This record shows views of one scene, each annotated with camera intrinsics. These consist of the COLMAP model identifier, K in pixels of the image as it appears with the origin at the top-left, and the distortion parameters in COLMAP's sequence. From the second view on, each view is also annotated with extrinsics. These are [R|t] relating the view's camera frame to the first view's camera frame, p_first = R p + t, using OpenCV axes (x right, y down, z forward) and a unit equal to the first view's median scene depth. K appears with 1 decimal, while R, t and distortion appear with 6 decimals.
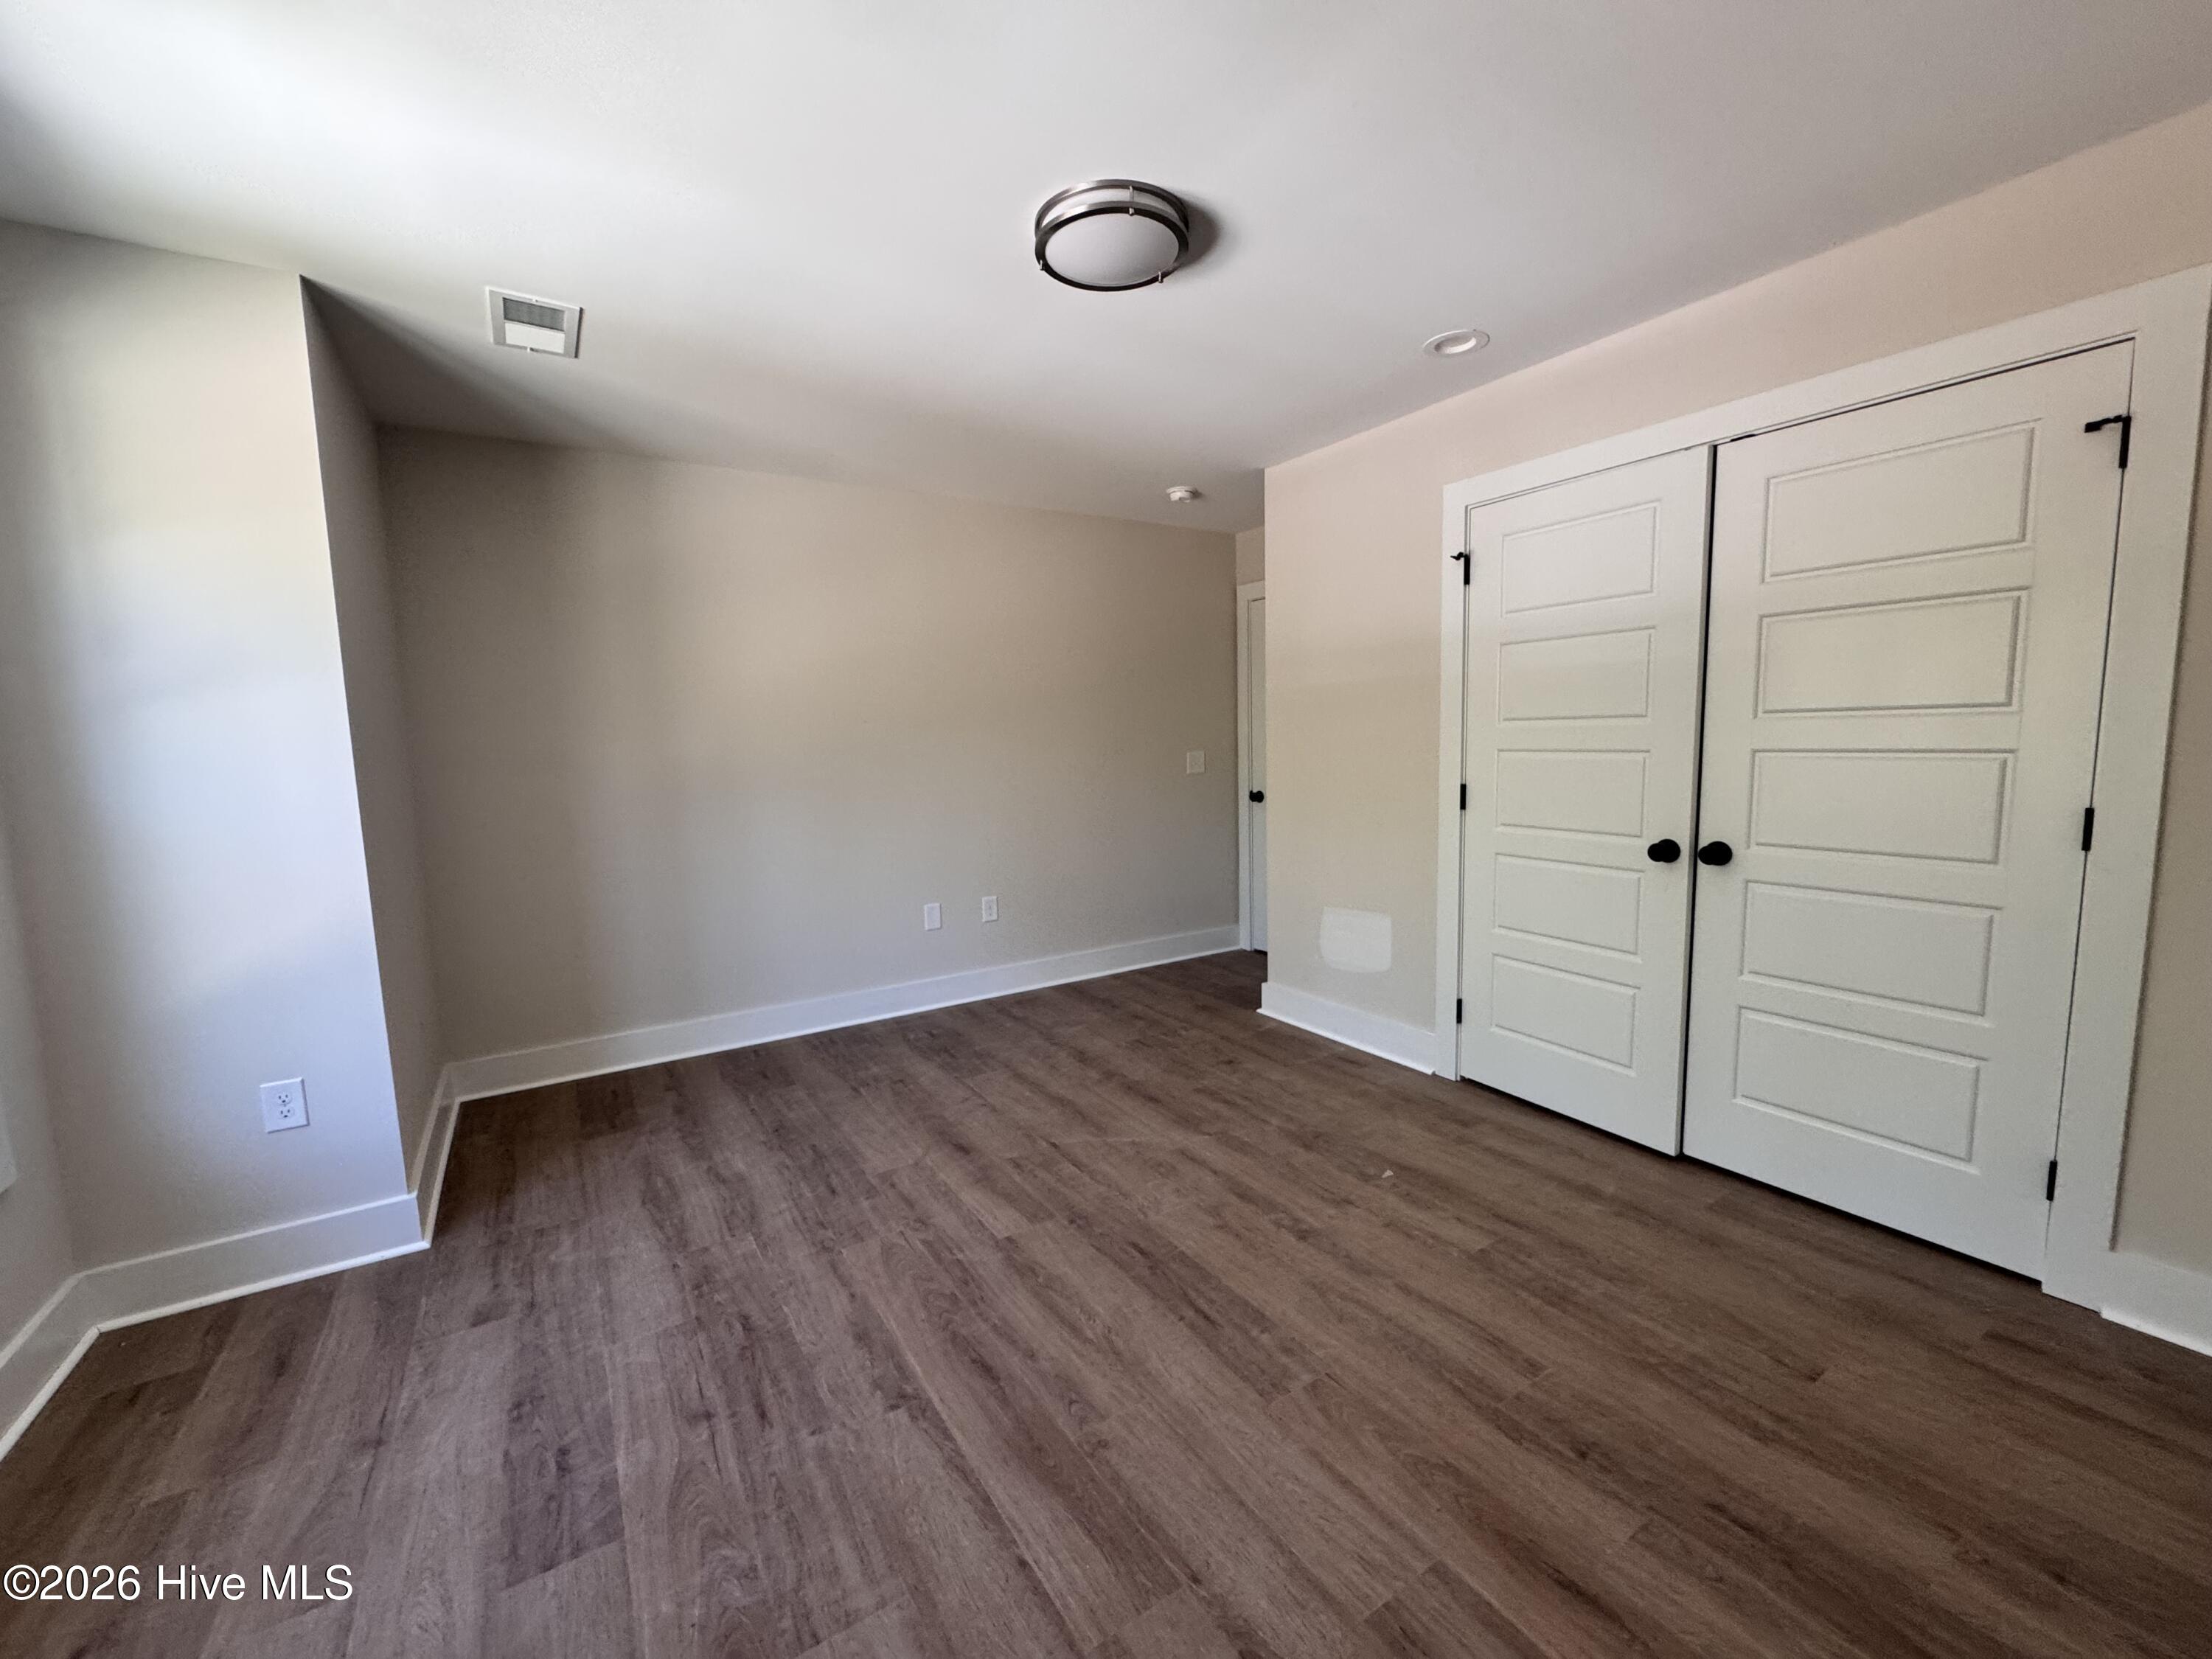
lens RADIAL K [[877.8, 0, 1116.4], [0, 877.8, 824.4], [0, 0, 1]] dist [-0.002921, 0.000069]
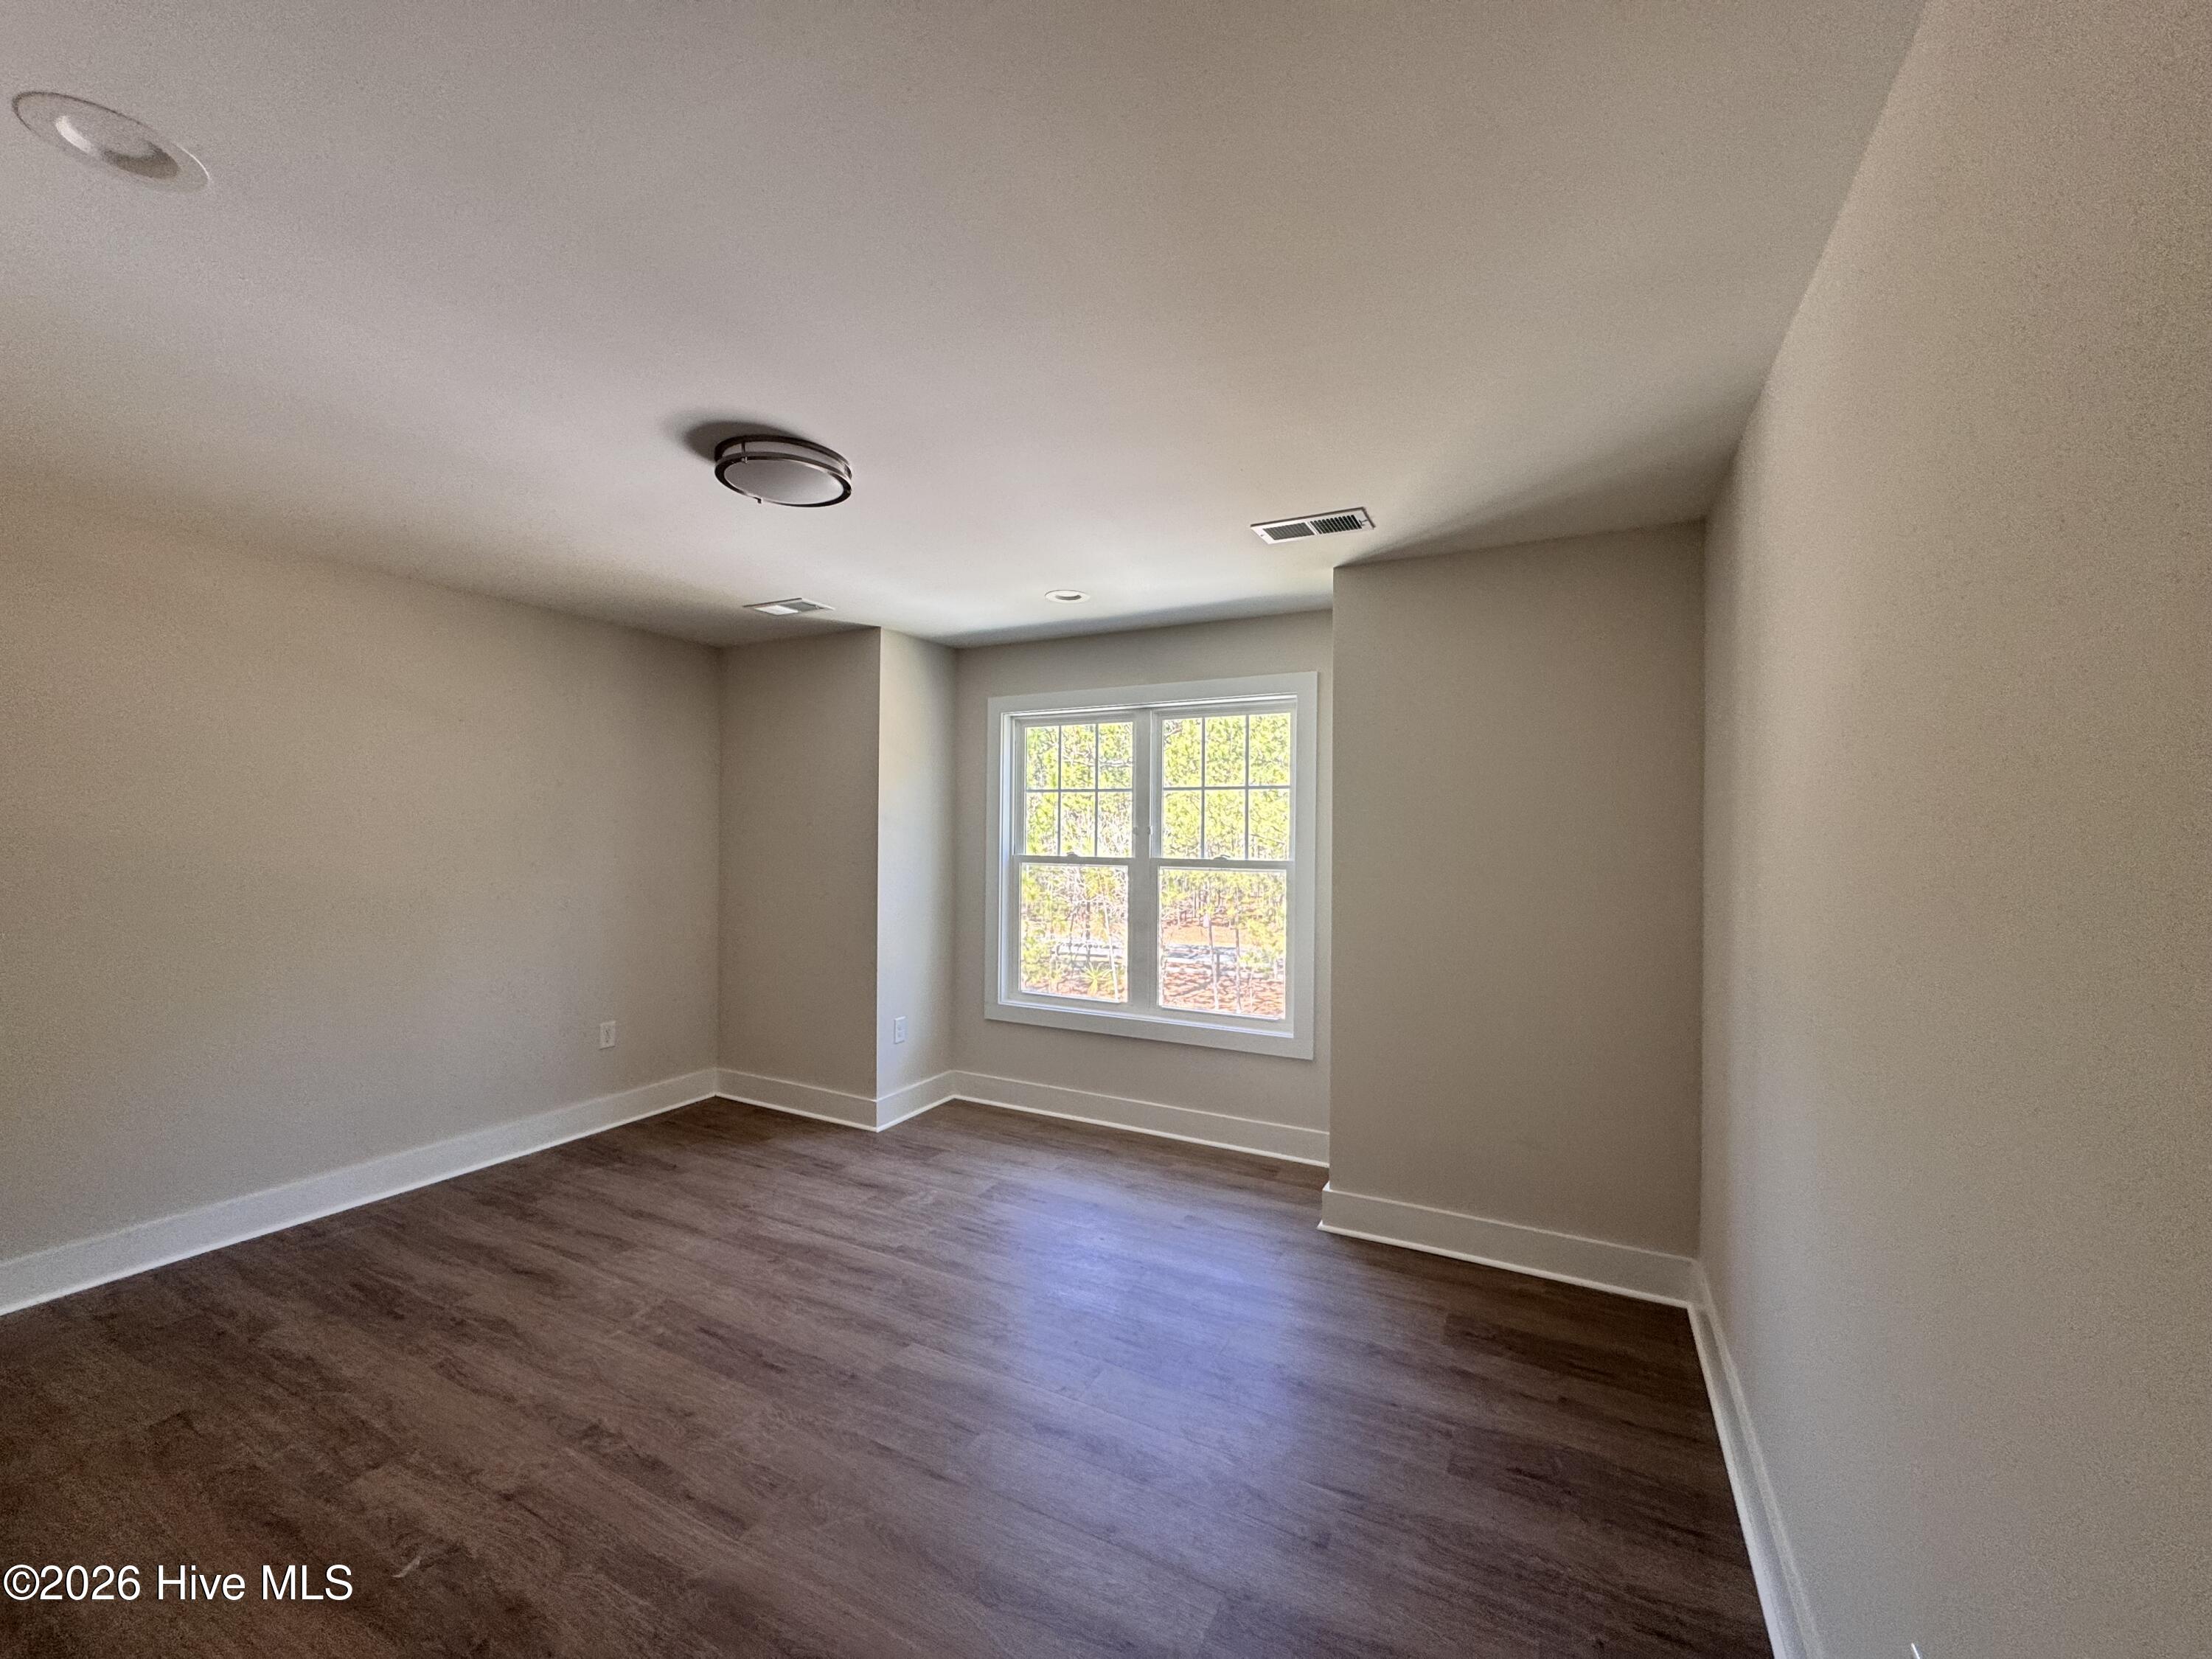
lens RADIAL K [[877.8, 0, 1107.0], [0, 877.8, 827.7], [0, 0, 1]] dist [-0.002921, 0.000069]
pose [[-0.873372, 0.018864, -0.486688, 0.191714], [-0.034921, 0.994253, 0.101203, -0.310382], [0.485800, 0.105383, -0.867694, 2.192645]]
